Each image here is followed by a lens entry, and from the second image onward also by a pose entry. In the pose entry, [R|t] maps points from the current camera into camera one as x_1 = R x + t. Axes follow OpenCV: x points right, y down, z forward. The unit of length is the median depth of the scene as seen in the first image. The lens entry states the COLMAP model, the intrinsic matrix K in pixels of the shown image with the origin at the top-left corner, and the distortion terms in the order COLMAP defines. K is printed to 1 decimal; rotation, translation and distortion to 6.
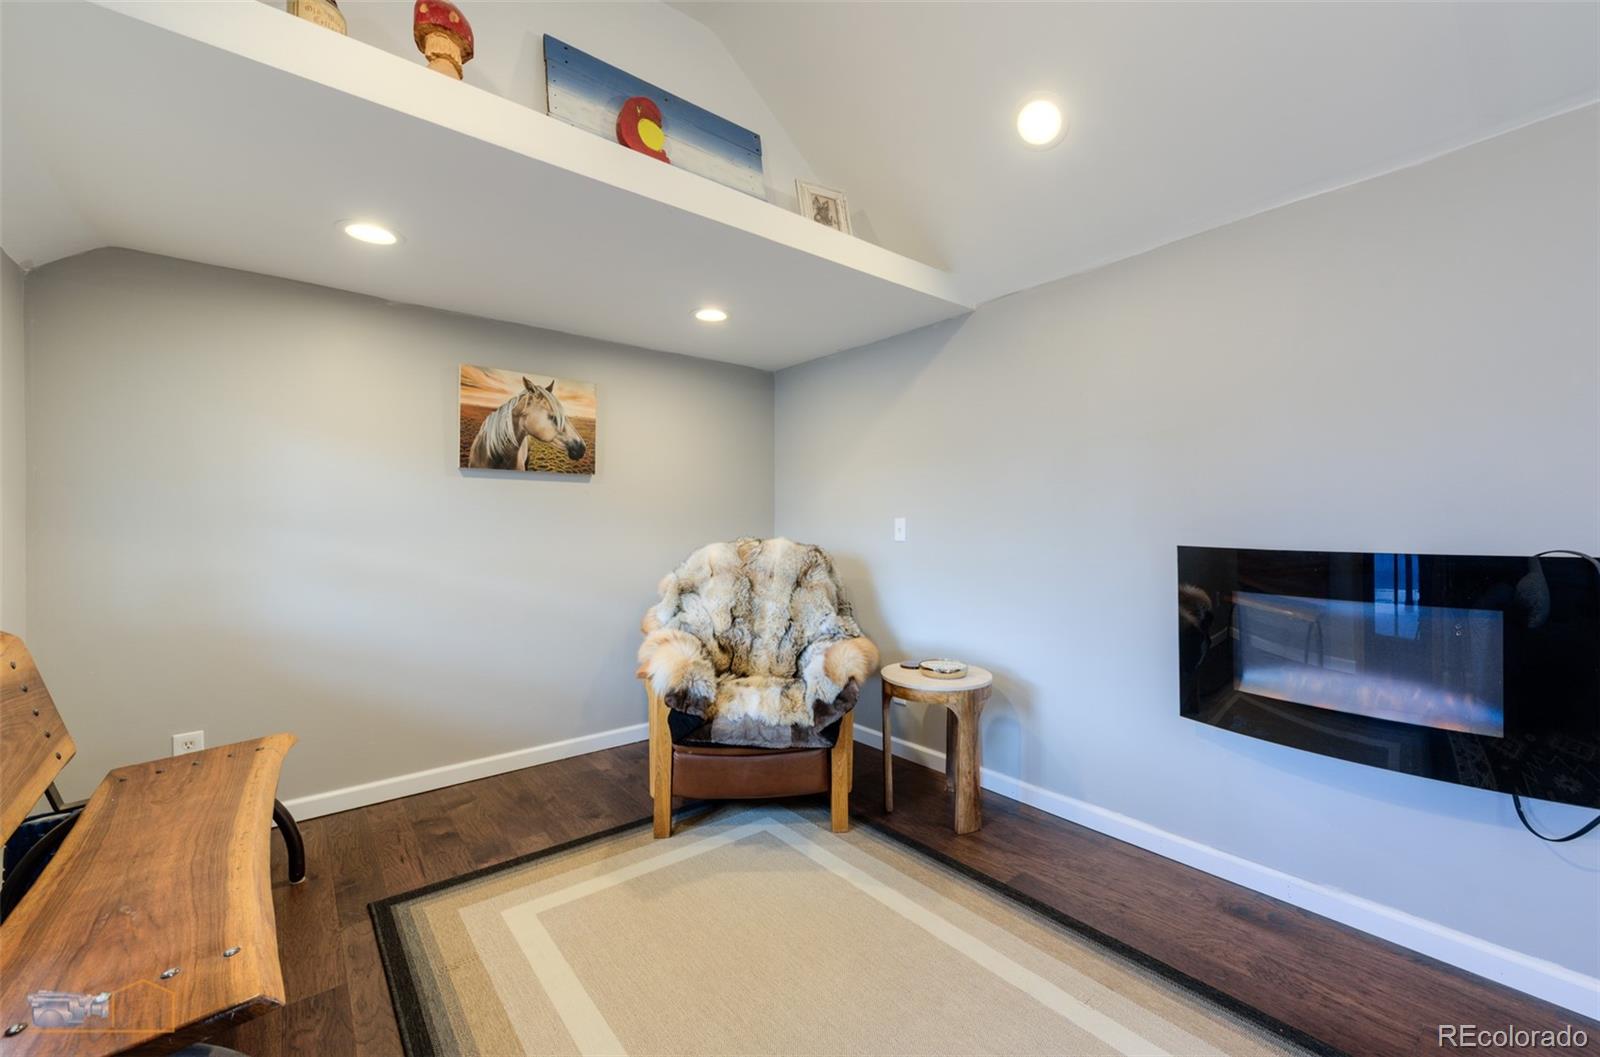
lens RADIAL K [[648.0, 0, 800.1], [0, 648.0, 524.2], [0, 0, 1]] dist [0.010702, -0.000072]
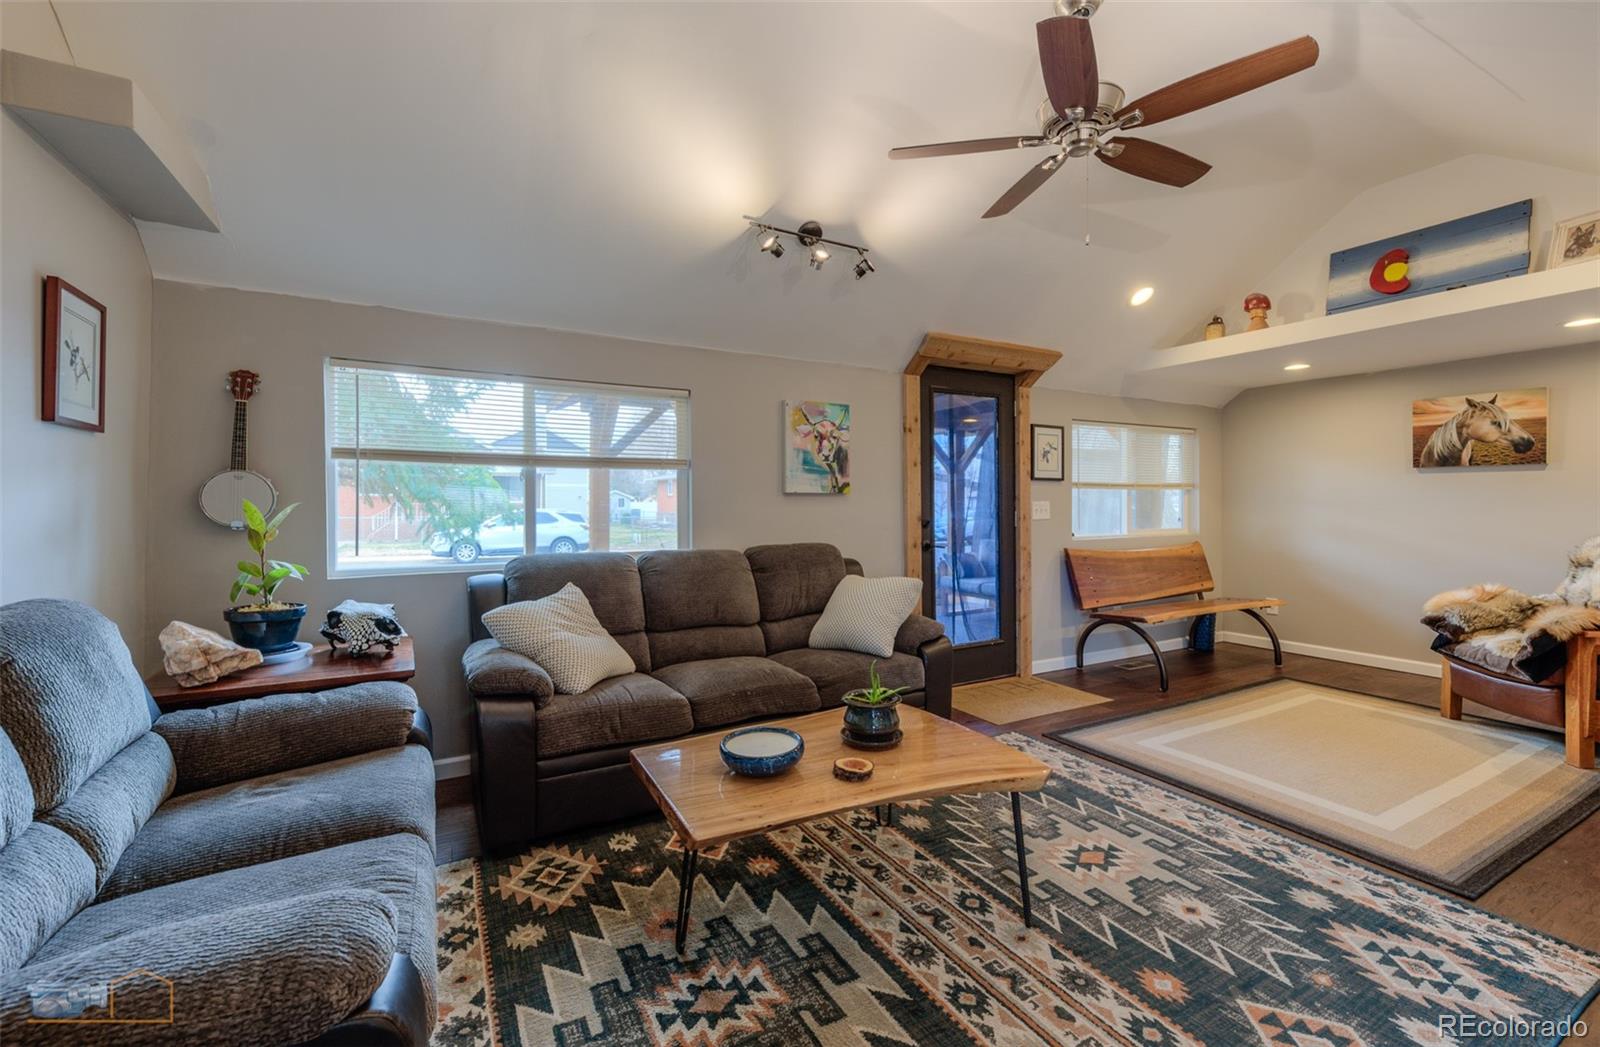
lens RADIAL K [[658.9, 0, 775.9], [0, 658.9, 502.0], [0, 0, 1]] dist [0.001254, -0.000132]
pose [[-0.206652, 0.001768, -0.978413, 1.277769], [0.005043, 0.999987, 0.000742, -0.015295], [0.978402, -0.004781, -0.206658, -0.146652]]
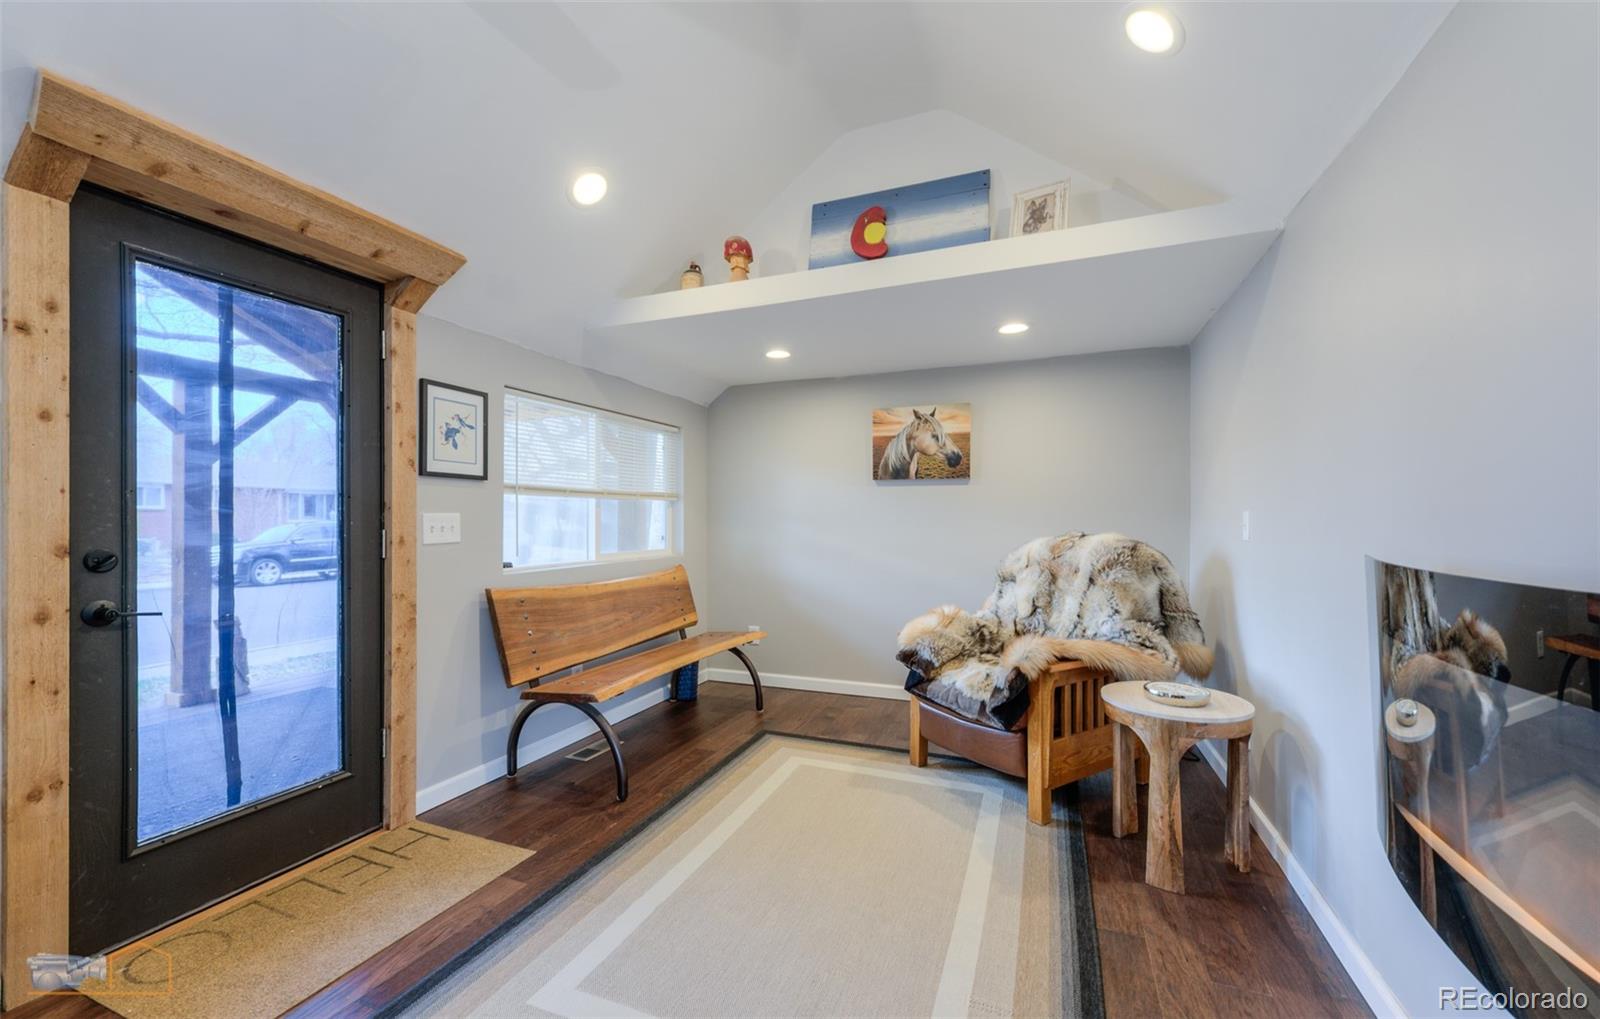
lens RADIAL K [[633.8, 0, 788.0], [0, 633.8, 518.0], [0, 0, 1]] dist [0.000463, 0.000036]
pose [[0.469726, -0.001194, -0.882811, 0.624453], [0.002900, 0.999996, 0.000191, -0.003536], [0.882807, -0.002650, 0.469728, 0.160308]]
